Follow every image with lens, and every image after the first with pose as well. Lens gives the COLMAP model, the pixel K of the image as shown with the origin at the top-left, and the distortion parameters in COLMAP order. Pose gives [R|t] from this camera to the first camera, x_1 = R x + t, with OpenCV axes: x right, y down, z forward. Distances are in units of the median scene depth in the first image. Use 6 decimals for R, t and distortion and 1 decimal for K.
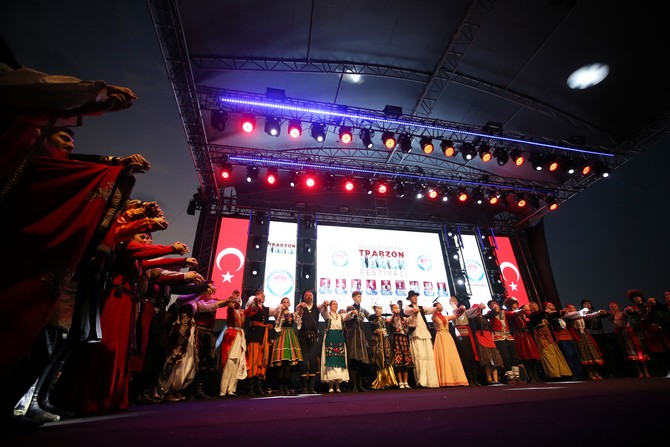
lens RADIAL K [[300.6, 0, 335.0], [0, 300.6, 223.5], [0, 0, 1]] dist [-0.041190, 0.000026]
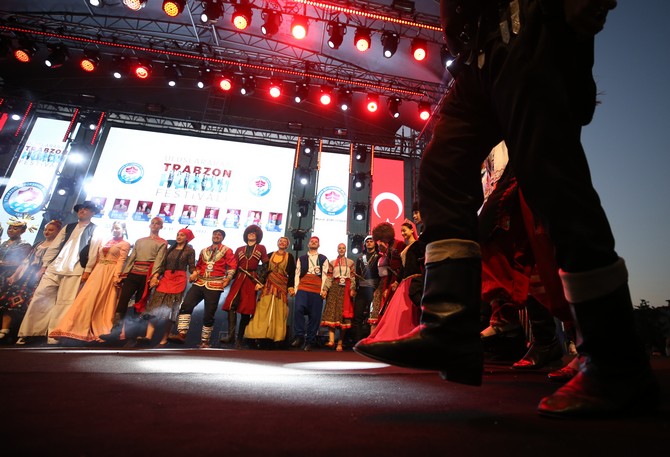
lens RADIAL K [[366.0, 0, 377.5], [0, 366.0, 184.6], [0, 0, 1]] dist [-0.002566, -0.000409]
pose [[0.998631, 0.051834, -0.007022, 0.600315], [-0.051125, 0.995603, 0.078494, 0.042104], [0.011060, -0.078028, 0.996890, 0.105086]]
